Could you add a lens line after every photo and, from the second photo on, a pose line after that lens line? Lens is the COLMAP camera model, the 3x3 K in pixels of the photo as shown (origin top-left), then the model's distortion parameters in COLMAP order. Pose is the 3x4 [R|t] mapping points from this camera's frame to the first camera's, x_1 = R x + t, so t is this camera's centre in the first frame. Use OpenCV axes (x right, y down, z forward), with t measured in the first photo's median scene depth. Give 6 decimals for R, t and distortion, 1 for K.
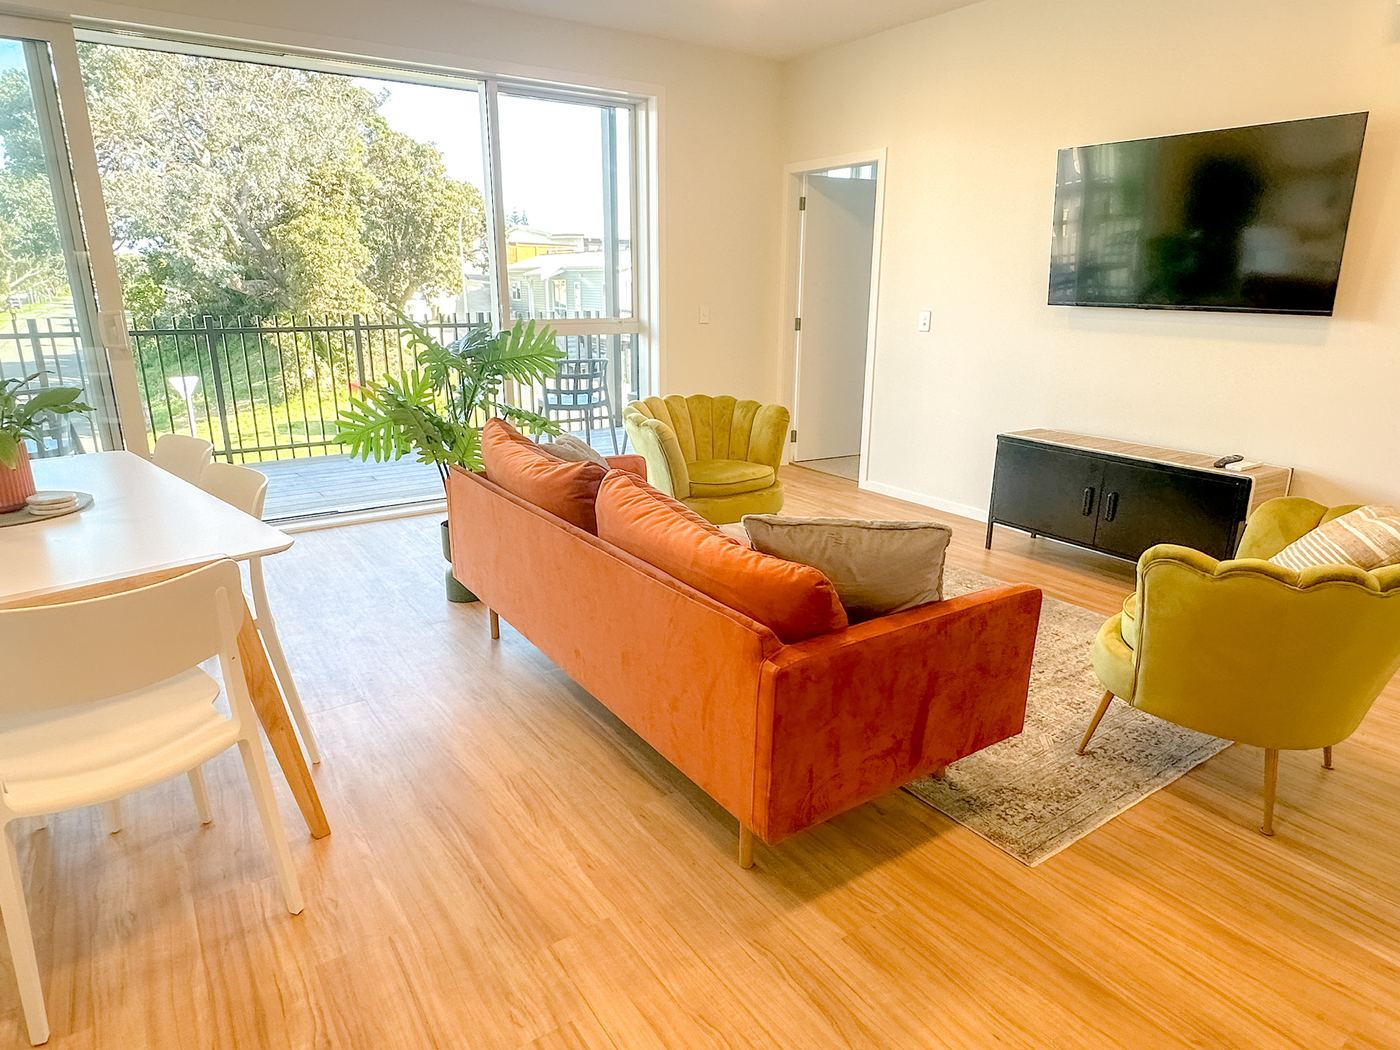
lens RADIAL K [[846.2, 0, 700.0], [0, 846.2, 525.0], [0, 0, 1]] dist [-0.001838, -0.000568]
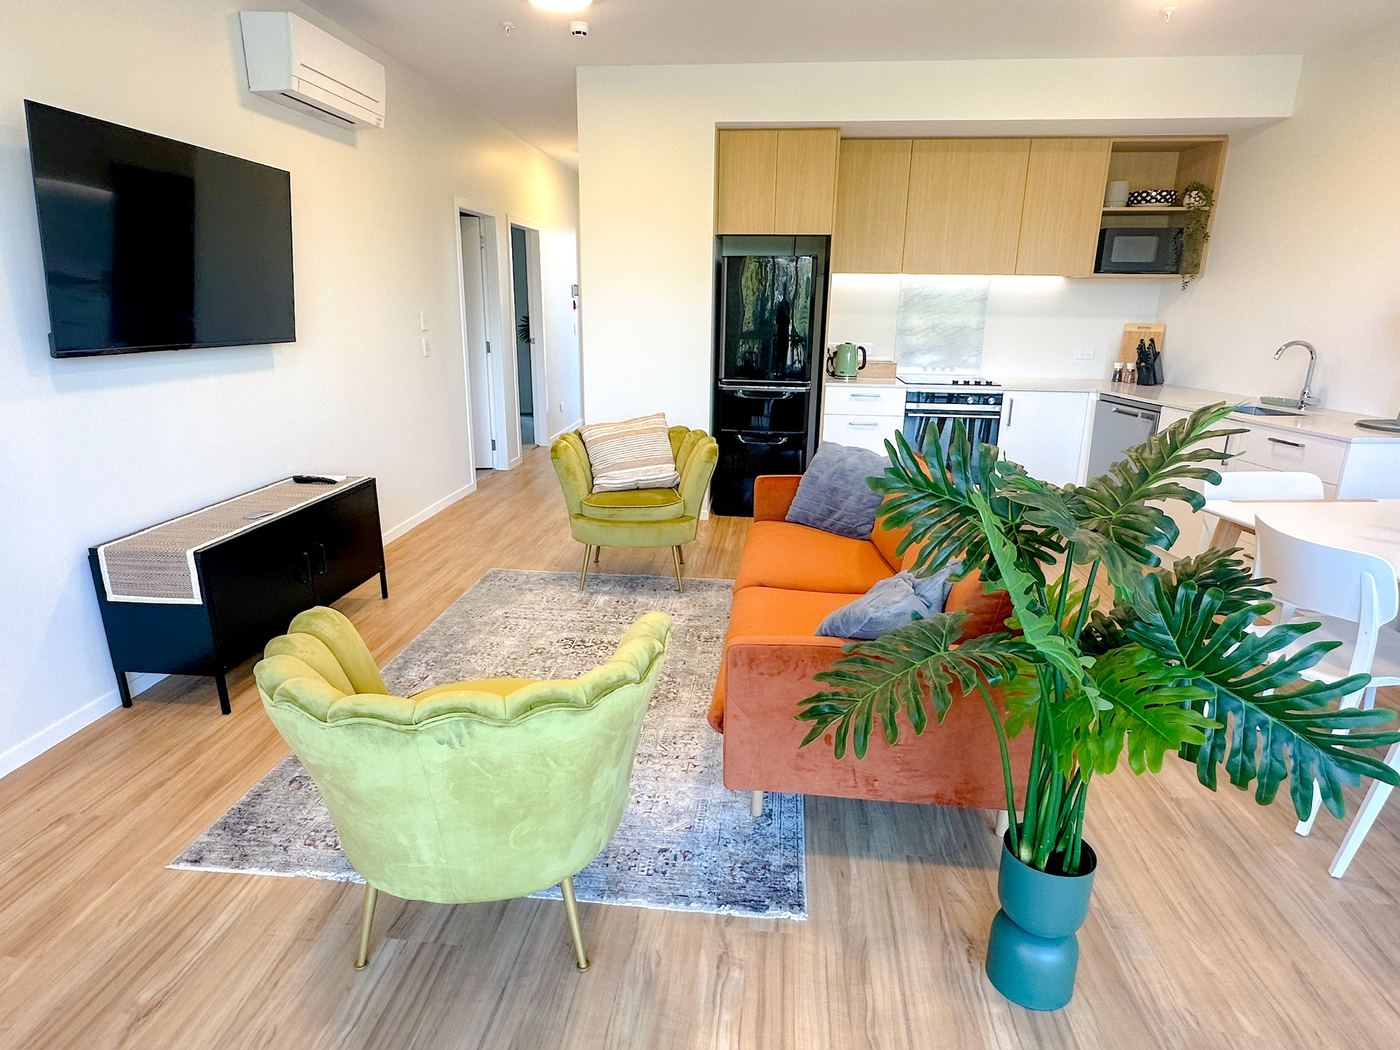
lens RADIAL K [[754.7, 0, 700.0], [0, 754.7, 525.0], [0, 0, 1]] dist [0.001573, -0.000120]
pose [[-0.756274, -0.198709, 0.623349, -0.382122], [0.168197, 0.861689, 0.478750, -0.434842], [-0.632265, 0.466912, -0.618250, 1.410358]]
